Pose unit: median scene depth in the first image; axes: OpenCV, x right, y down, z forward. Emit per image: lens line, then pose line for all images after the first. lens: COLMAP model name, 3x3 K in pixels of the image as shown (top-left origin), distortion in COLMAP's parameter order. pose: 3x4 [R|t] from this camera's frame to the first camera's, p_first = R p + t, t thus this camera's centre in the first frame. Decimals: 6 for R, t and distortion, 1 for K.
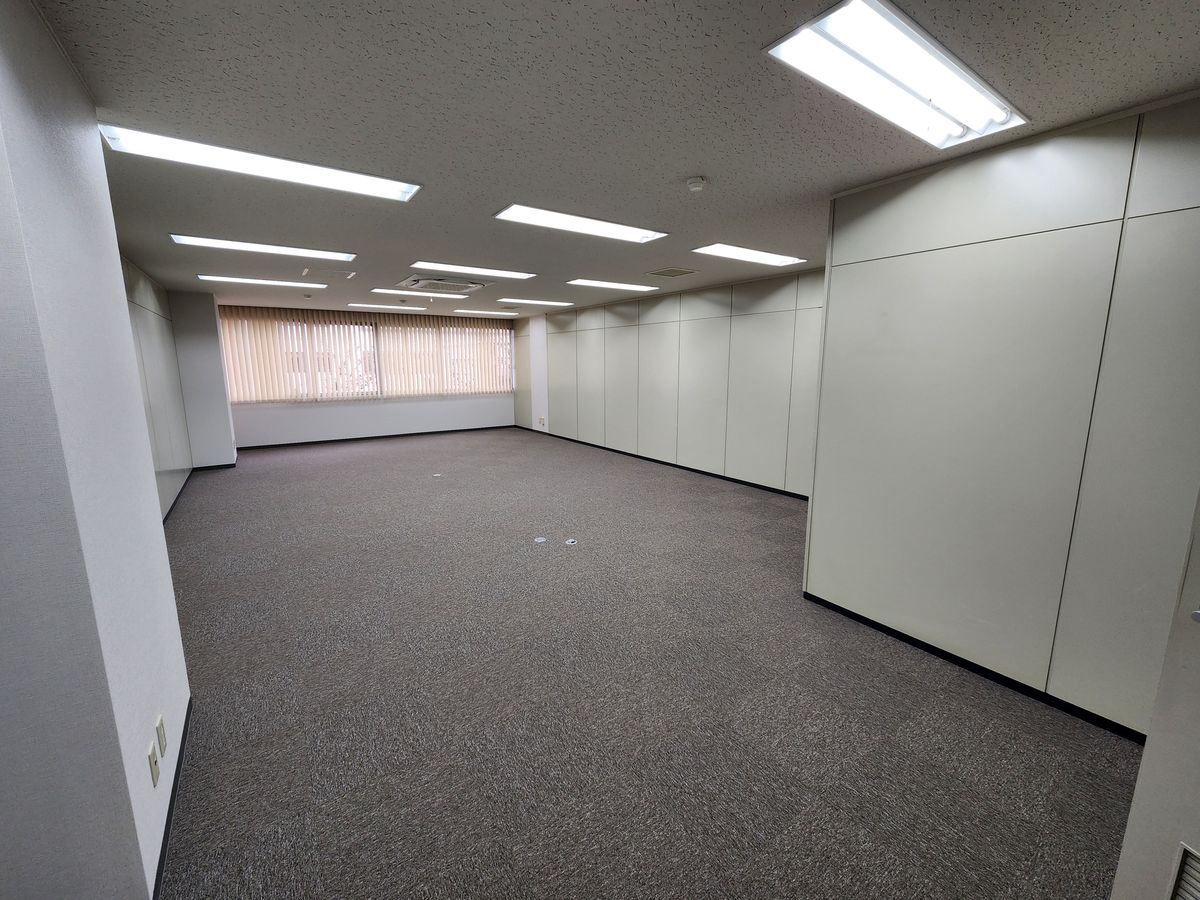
lens RADIAL K [[488.2, 0, 601.1], [0, 488.2, 443.3], [0, 0, 1]] dist [0.009862, -0.005482]
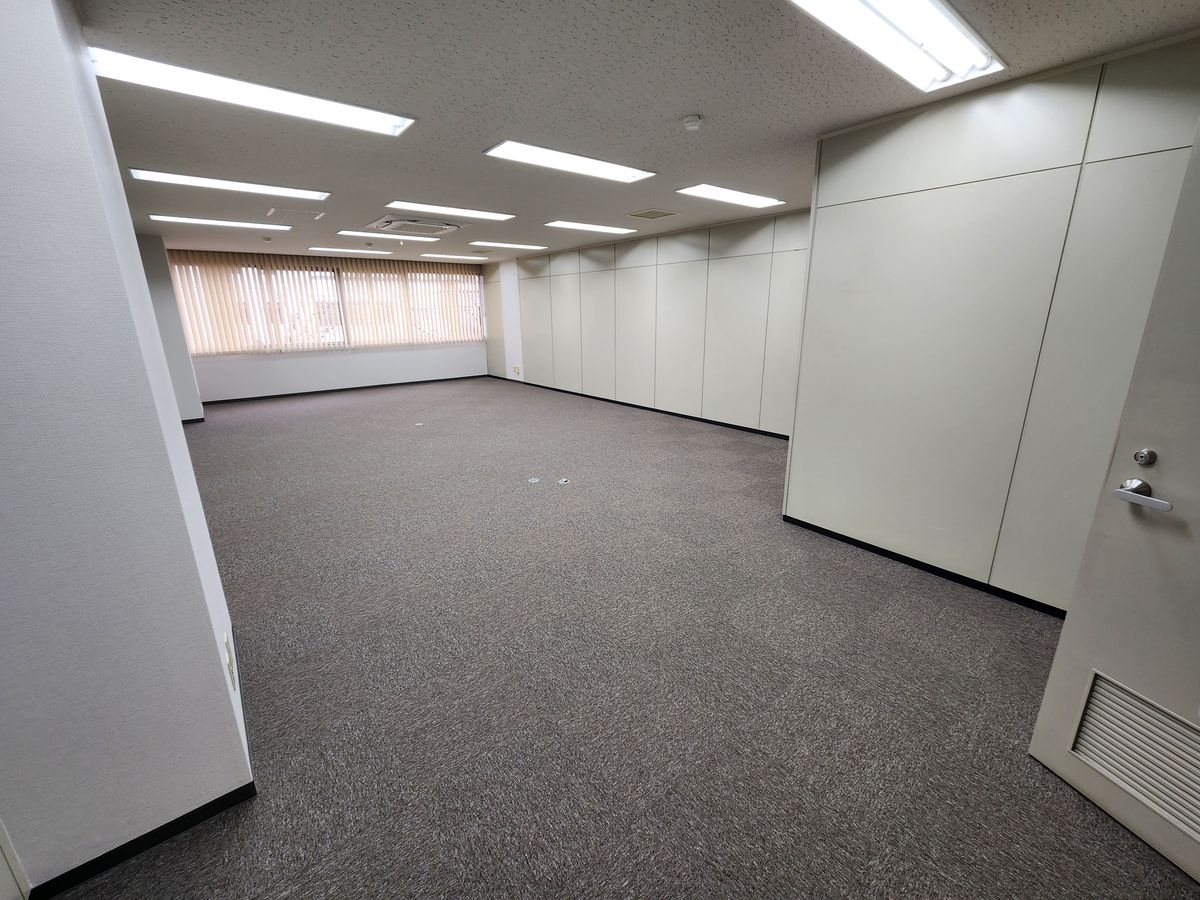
lens RADIAL K [[488.2, 0, 601.1], [0, 488.2, 443.3], [0, 0, 1]] dist [0.009862, -0.005482]
pose [[0.997298, -0.027595, 0.068077, -0.081388], [0.020642, 0.994692, 0.100806, 0.026453], [-0.070497, -0.099129, 0.992574, -0.062800]]
